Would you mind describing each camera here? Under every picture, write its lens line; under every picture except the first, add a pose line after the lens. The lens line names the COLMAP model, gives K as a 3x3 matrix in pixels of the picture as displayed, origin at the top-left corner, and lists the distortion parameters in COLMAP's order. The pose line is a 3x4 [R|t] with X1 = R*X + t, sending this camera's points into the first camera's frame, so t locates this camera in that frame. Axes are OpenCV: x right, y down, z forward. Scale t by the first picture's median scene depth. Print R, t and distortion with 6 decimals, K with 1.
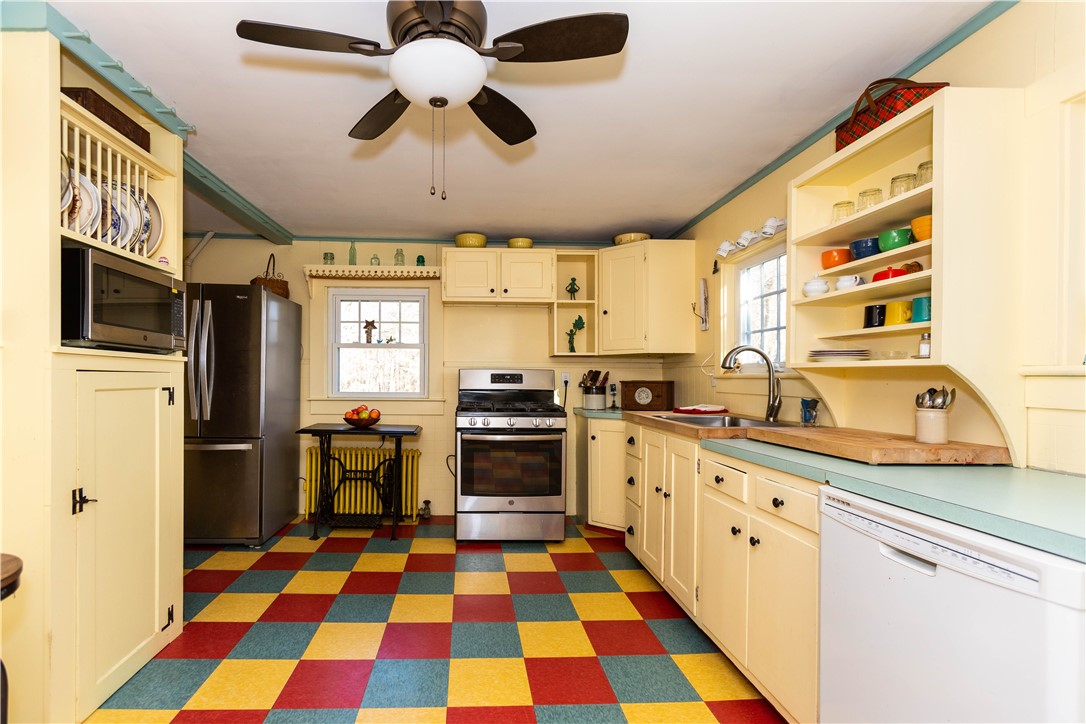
lens RADIAL K [[518.0, 0, 486.9], [0, 518.0, 378.9], [0, 0, 1]] dist [0.000042, 0.000971]
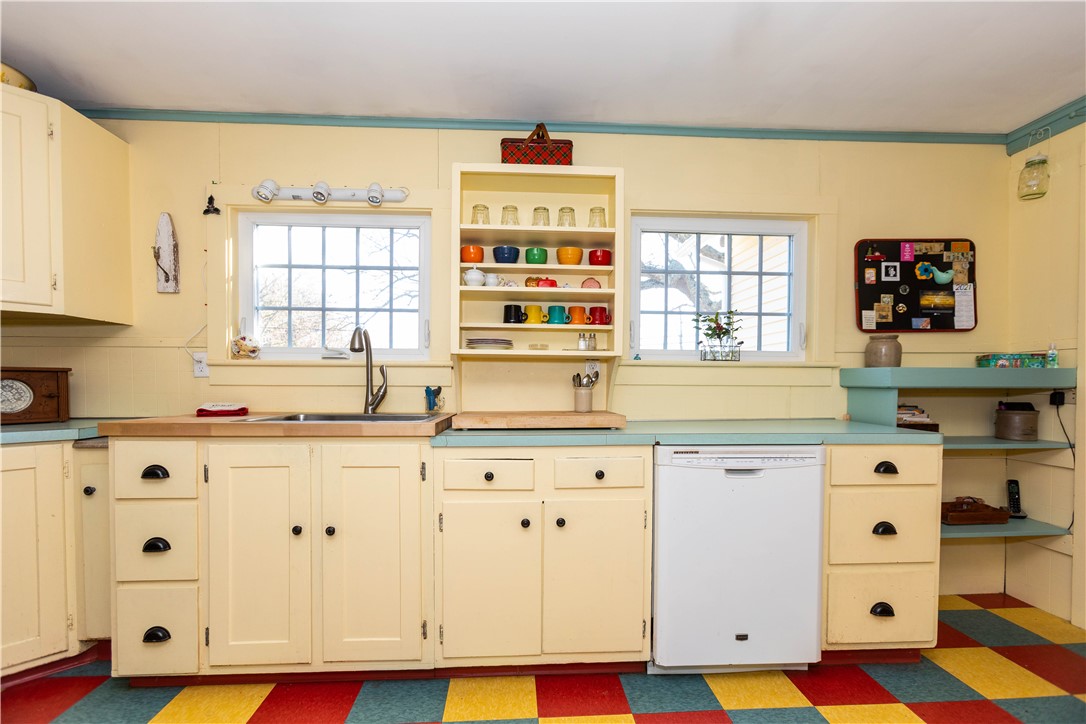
lens RADIAL K [[488.8, 0, 543.8], [0, 488.8, 396.5], [0, 0, 1]] dist [-0.013259, 0.010219]
pose [[-0.023915, -0.029738, 0.999272, -0.222674], [-0.001668, 0.999557, 0.029706, 0.020122], [-0.999713, -0.000956, -0.023954, 0.539659]]
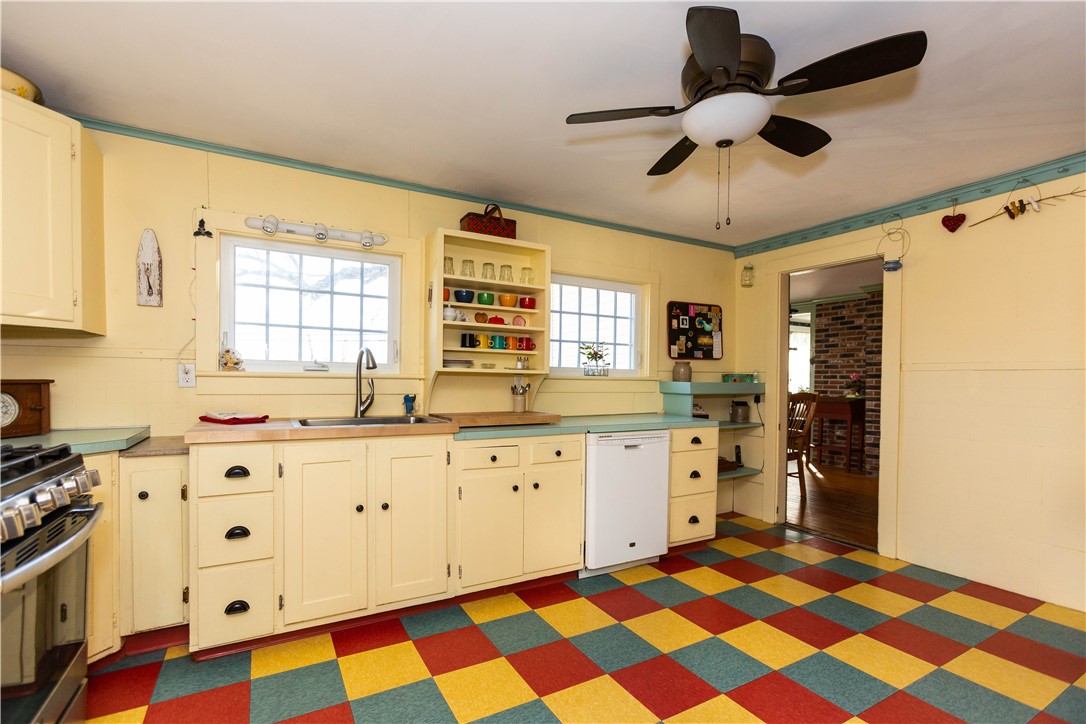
lens RADIAL K [[495.7, 0, 549.0], [0, 495.7, 392.2], [0, 0, 1]] dist [-0.028800, 0.025972]
pose [[-0.466088, -0.033264, 0.884113, -0.413669], [-0.012882, 0.999442, 0.030812, -0.006285], [-0.884644, 0.002972, -0.466257, 0.846671]]
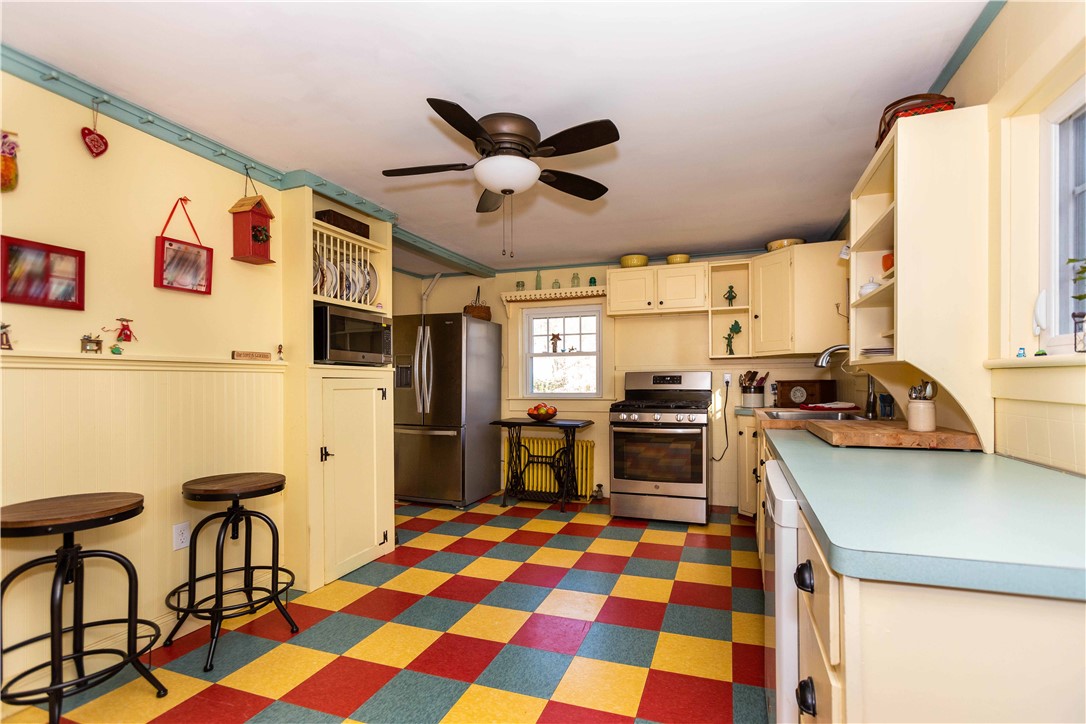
lens RADIAL K [[511.1, 0, 559.6], [0, 511.1, 383.1], [0, 0, 1]] dist [-0.001644, 0.000103]
pose [[0.936180, -0.012146, -0.351310, 0.242489], [0.012030, 0.999924, -0.002513, 0.006826], [0.351314, -0.001874, 0.936256, -0.138209]]
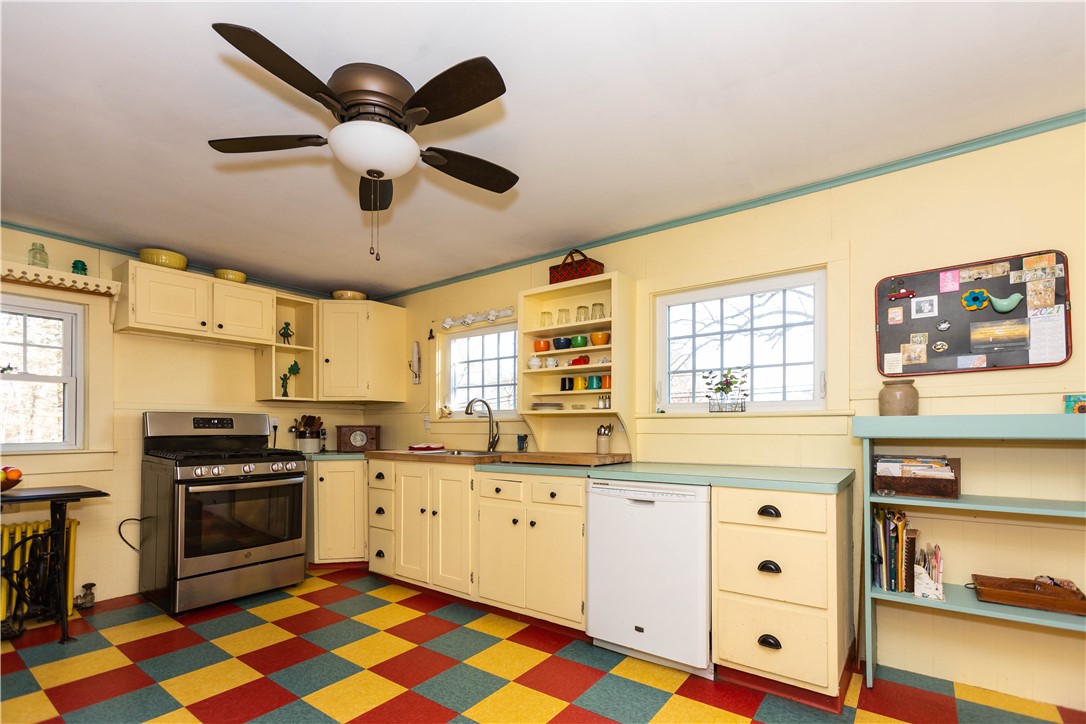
lens RADIAL K [[500.8, 0, 554.1], [0, 500.8, 427.8], [0, 0, 1]] dist [0.000631, 0.000774]
pose [[0.612510, -0.007696, 0.790425, -0.330120], [0.007557, 0.999964, 0.003880, 0.009441], [-0.790427, 0.003597, 0.612546, 0.008971]]
